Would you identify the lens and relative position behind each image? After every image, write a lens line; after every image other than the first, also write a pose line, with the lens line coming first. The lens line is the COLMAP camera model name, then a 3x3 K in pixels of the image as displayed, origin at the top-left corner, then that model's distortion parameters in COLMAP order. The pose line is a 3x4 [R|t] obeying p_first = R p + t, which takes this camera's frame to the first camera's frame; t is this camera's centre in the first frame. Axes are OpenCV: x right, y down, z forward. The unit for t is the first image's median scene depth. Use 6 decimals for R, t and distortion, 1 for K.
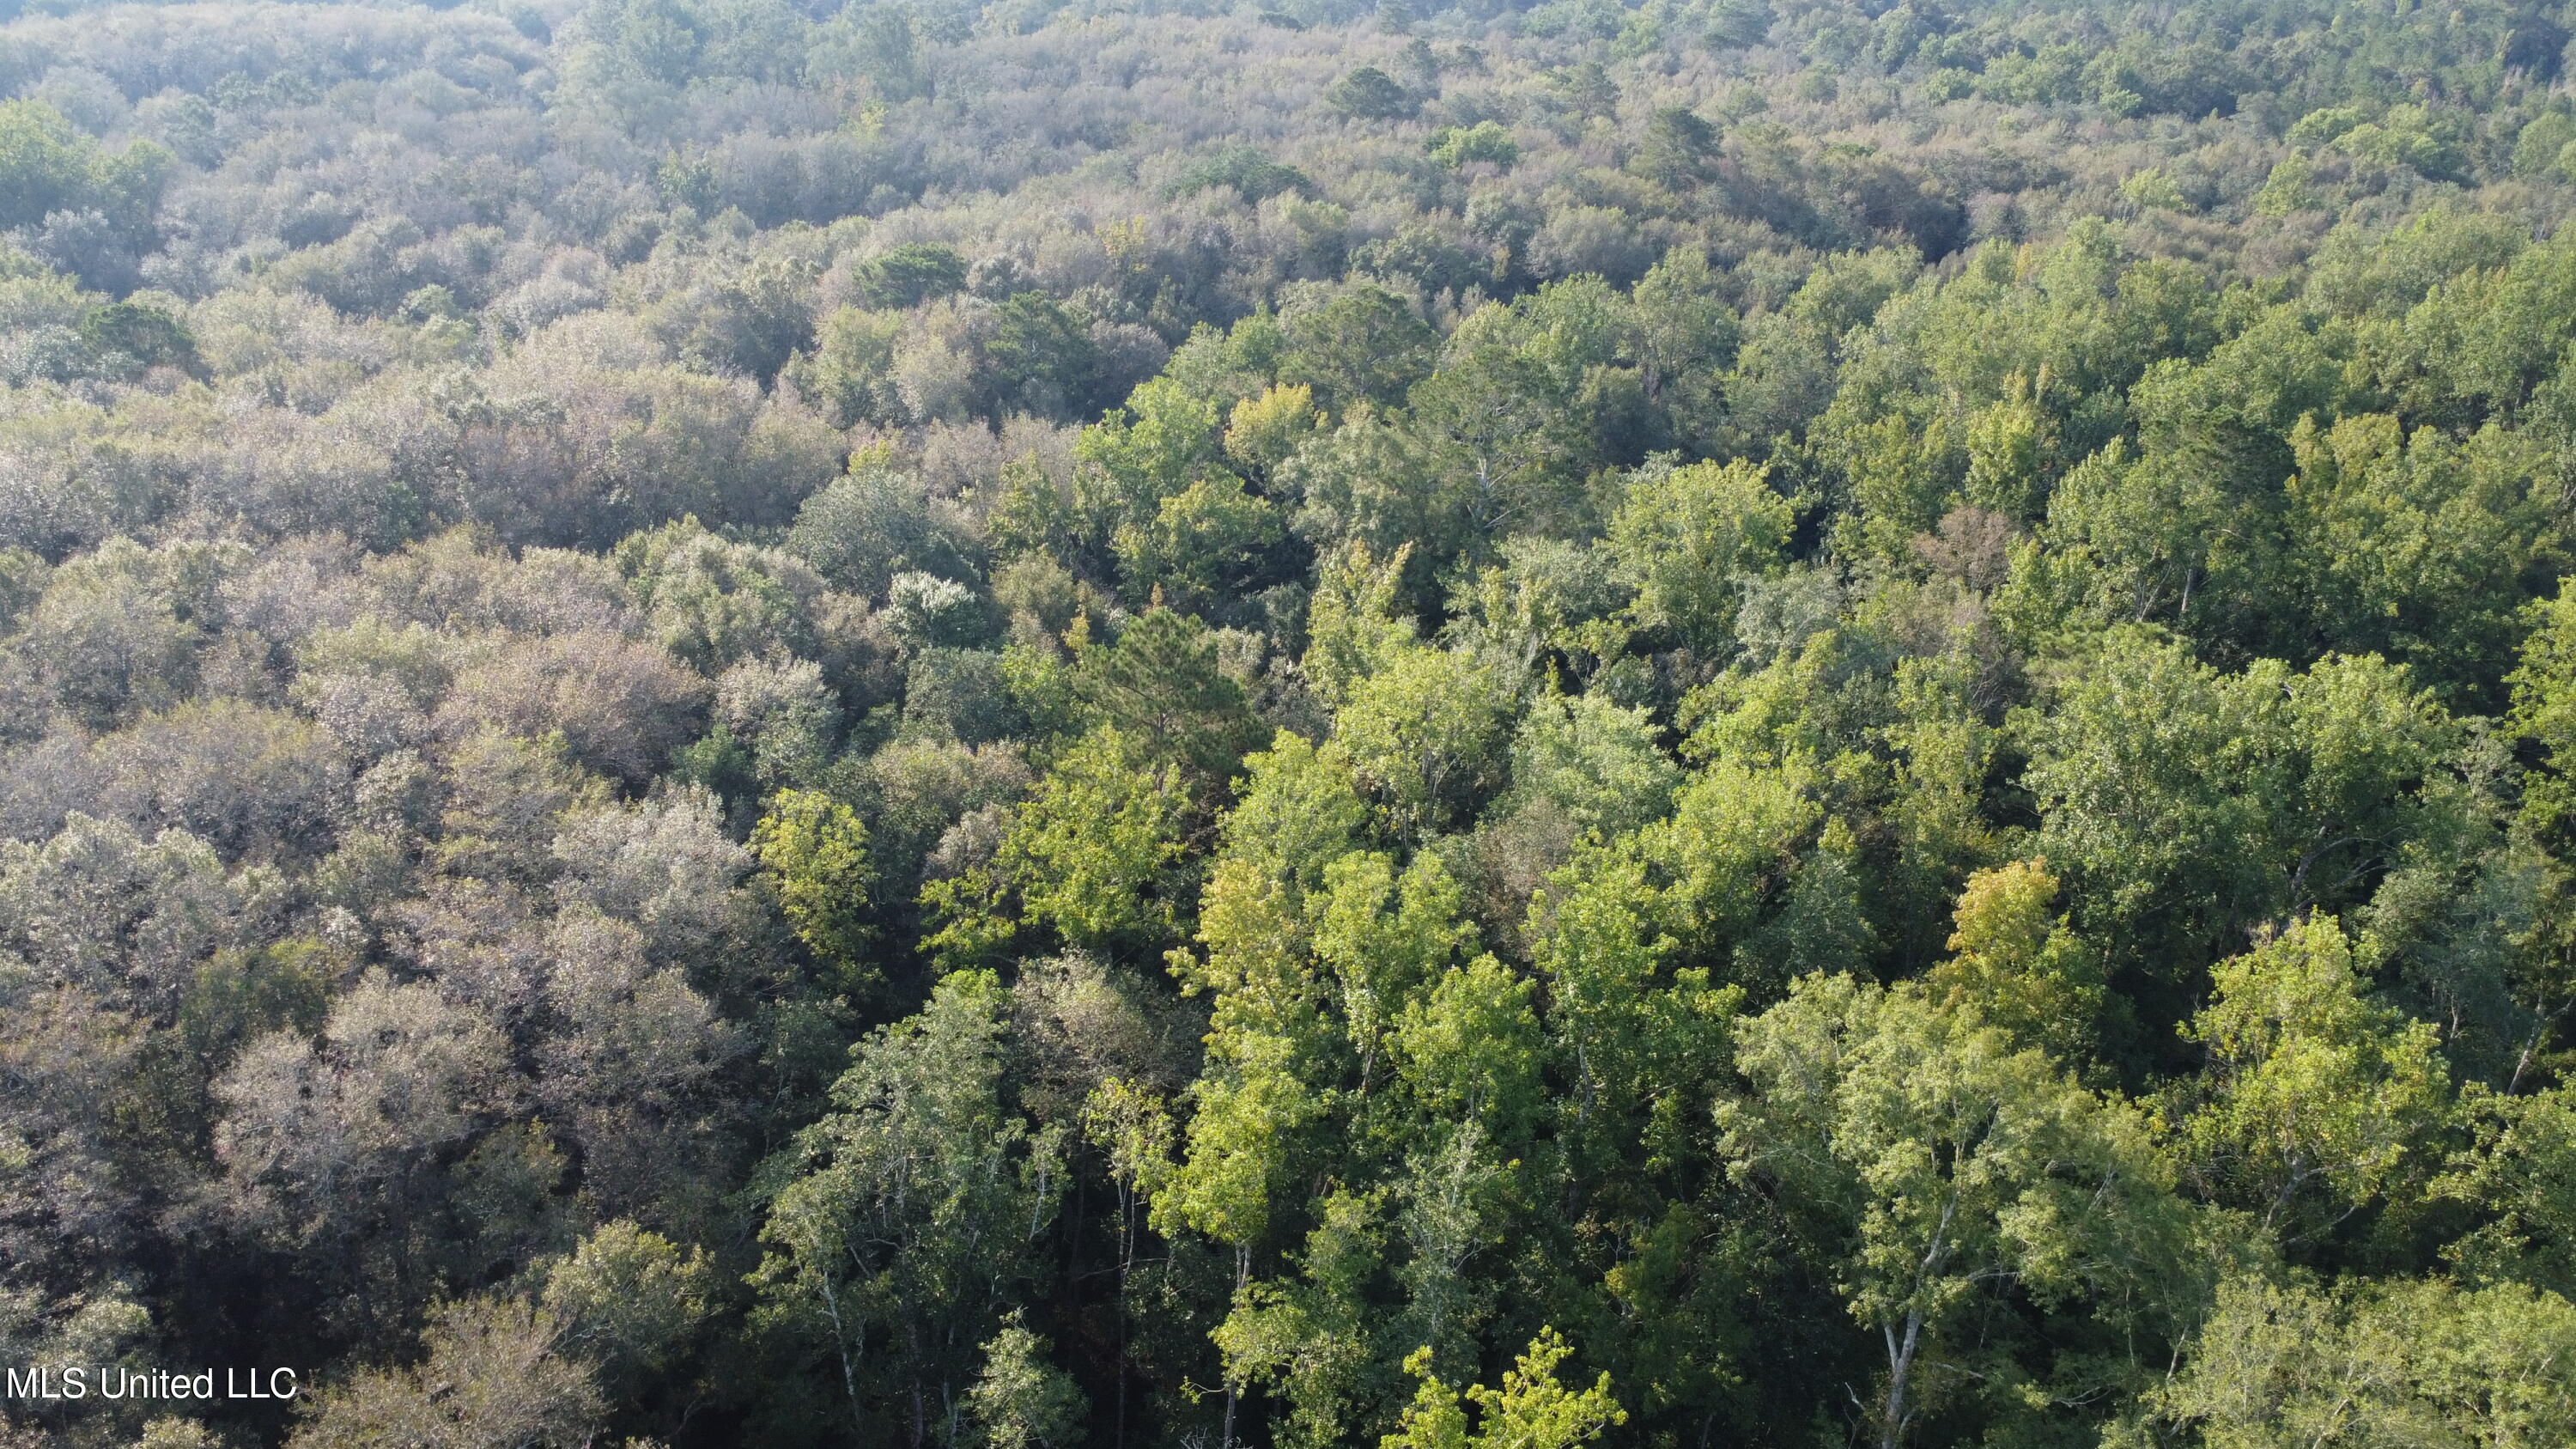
lens RADIAL K [[1929.3, 0, 1274.1], [0, 1929.3, 717.9], [0, 0, 1]] dist [0.006948, -0.007729]
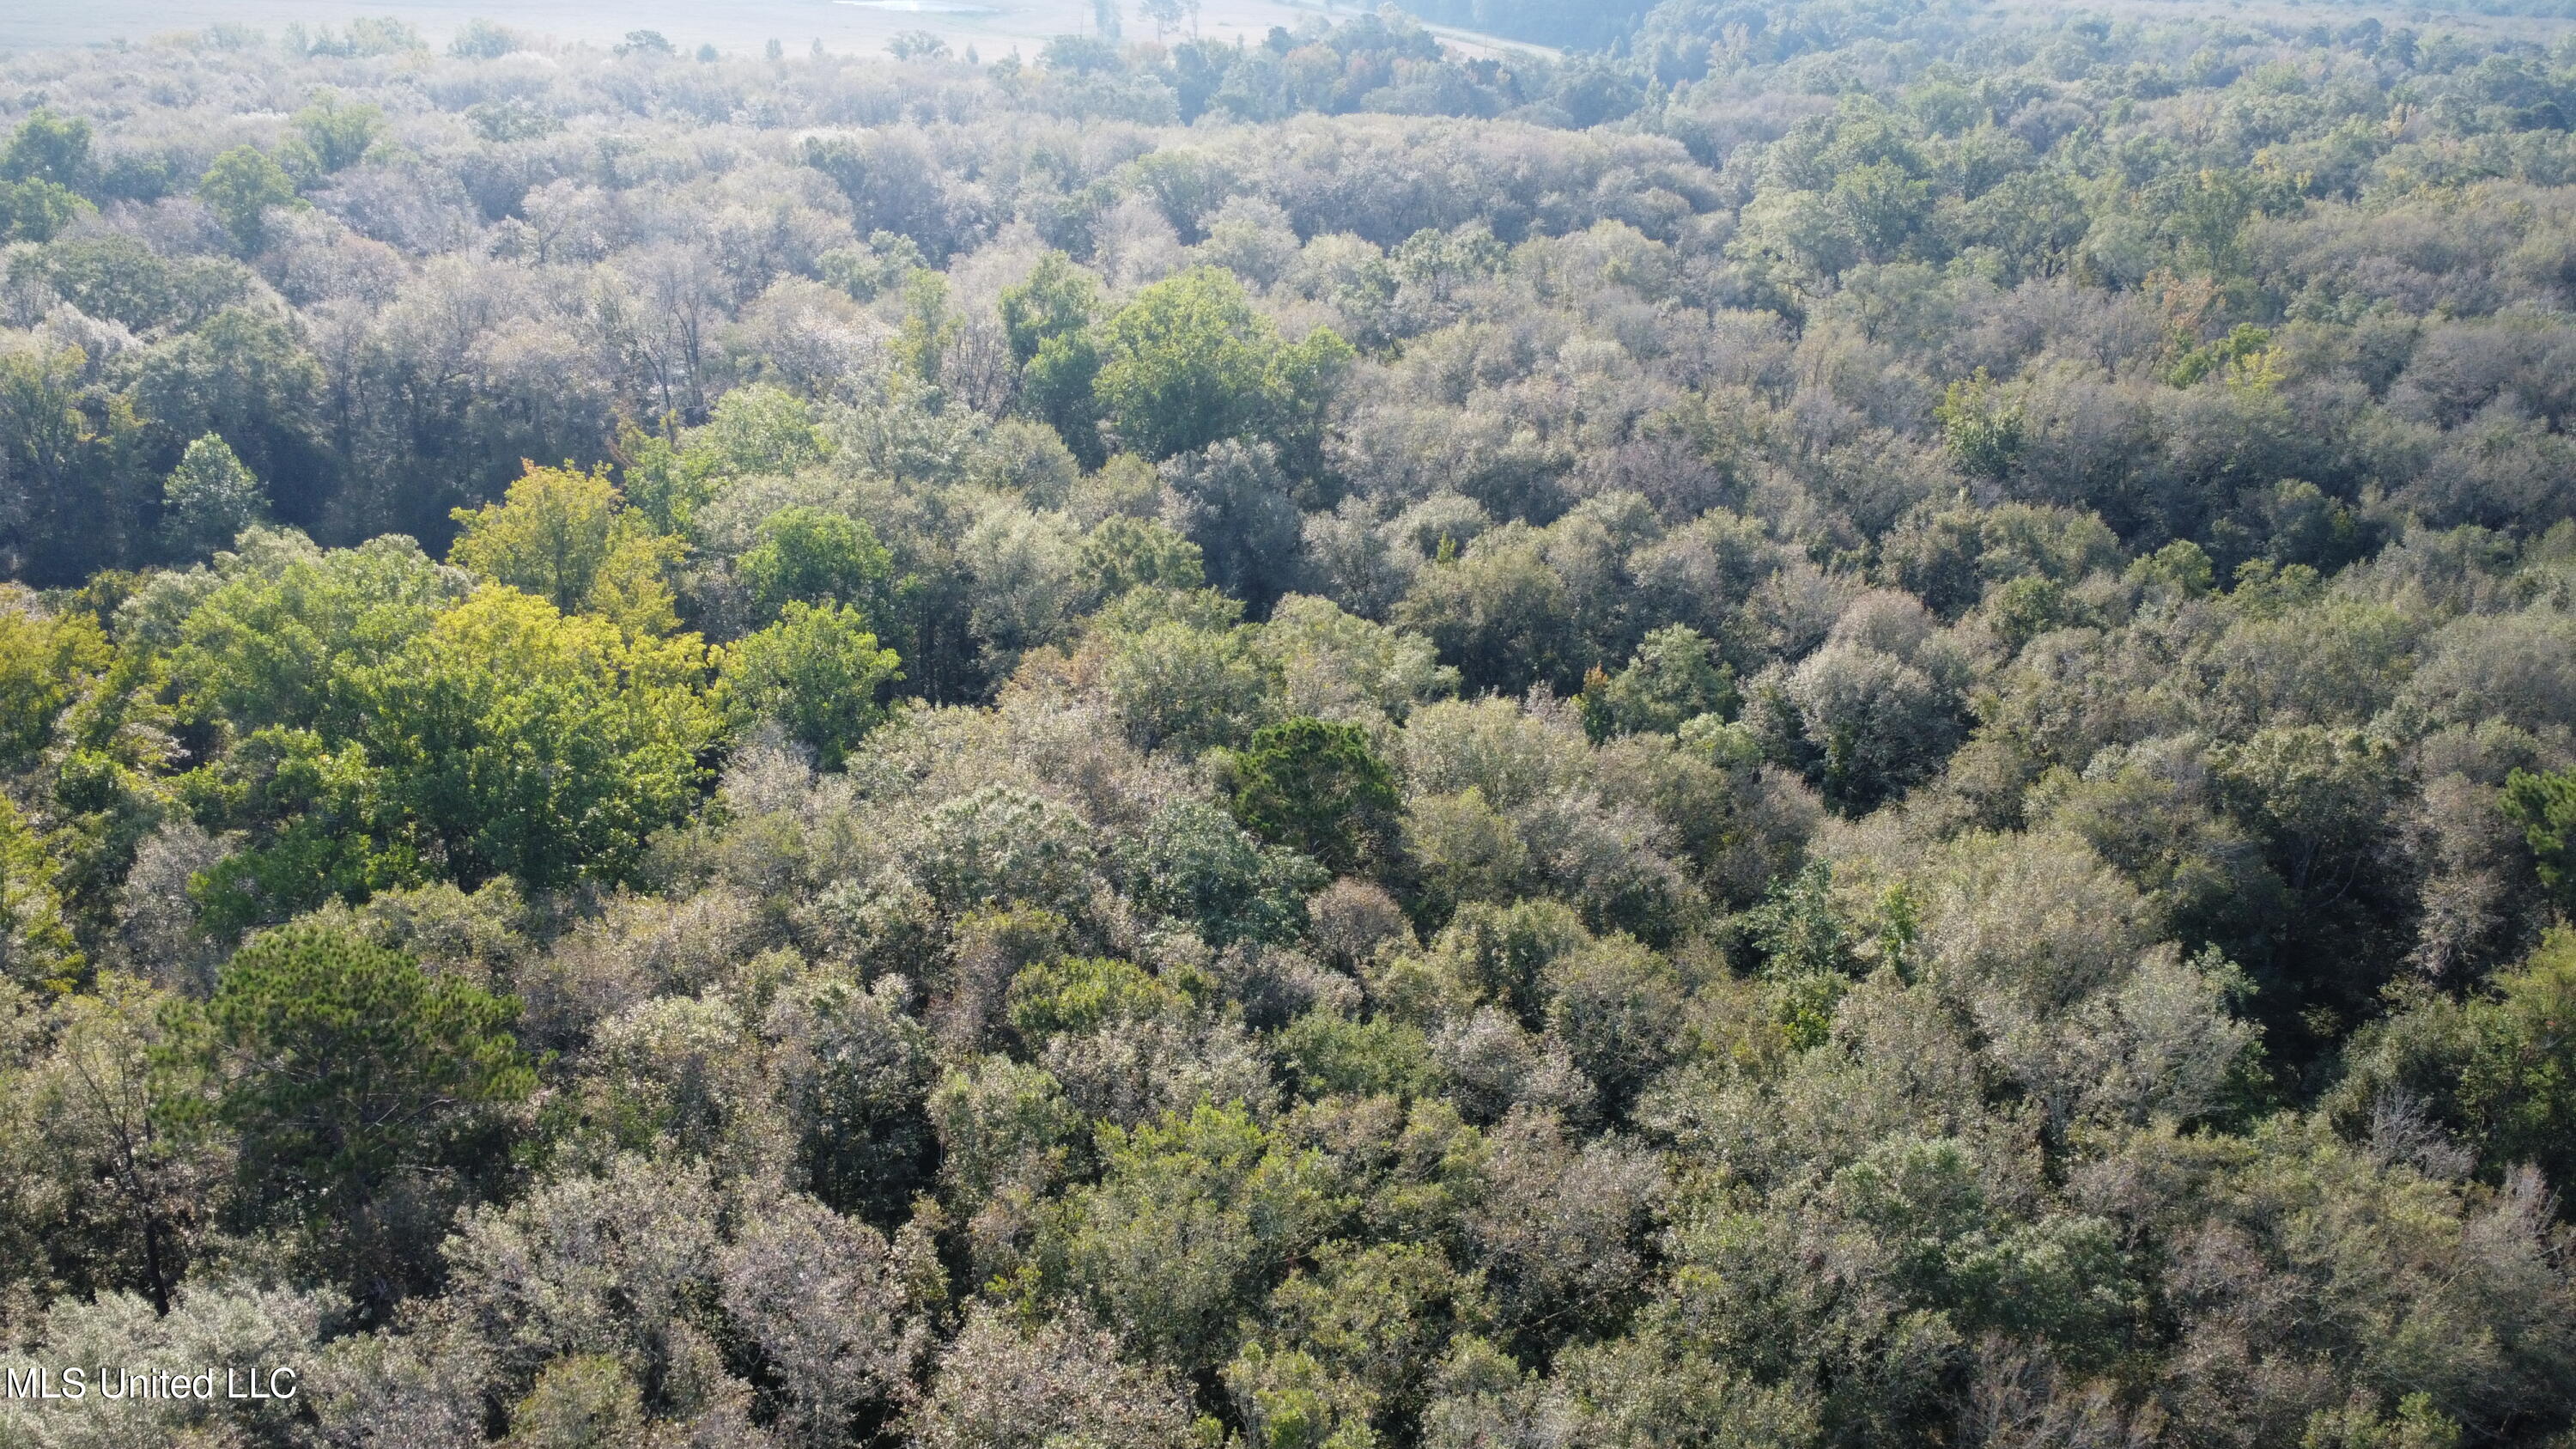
lens RADIAL K [[1925.3, 0, 1291.7], [0, 1925.3, 712.6], [0, 0, 1]] dist [0.005393, -0.006712]
pose [[0.878724, 0.182333, -0.441134, -0.372159], [-0.198368, 0.980077, 0.009951, -0.255857], [0.434160, 0.078762, 0.897386, 0.498535]]
